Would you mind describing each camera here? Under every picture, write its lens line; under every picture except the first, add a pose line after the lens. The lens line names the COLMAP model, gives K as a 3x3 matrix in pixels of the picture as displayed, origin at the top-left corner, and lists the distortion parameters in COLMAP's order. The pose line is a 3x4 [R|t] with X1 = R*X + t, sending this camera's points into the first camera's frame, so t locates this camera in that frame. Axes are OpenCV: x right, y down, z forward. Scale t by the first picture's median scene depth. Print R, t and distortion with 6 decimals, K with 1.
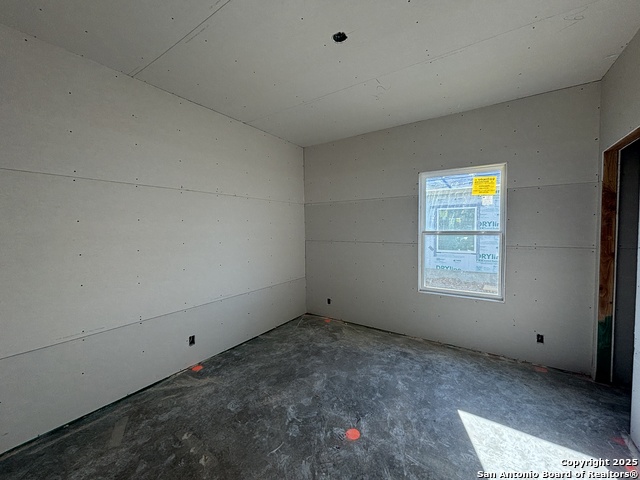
lens RADIAL K [[259.1, 0, 320.6], [0, 259.1, 238.4], [0, 0, 1]] dist [0.001746, 0.000161]
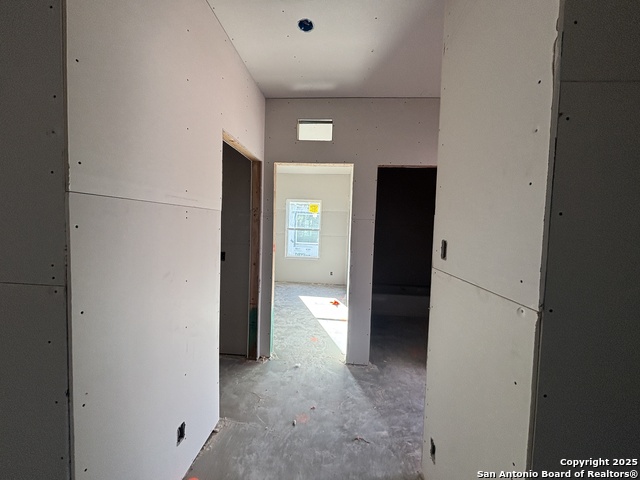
lens RADIAL K [[259.1, 0, 320.6], [0, 259.1, 238.4], [0, 0, 1]] dist [0.001746, 0.000161]
pose [[0.873506, 0.018870, 0.486447, -0.327538], [-0.022623, 0.999742, 0.001841, 0.043666], [-0.486287, -0.012613, 0.873708, -0.804671]]
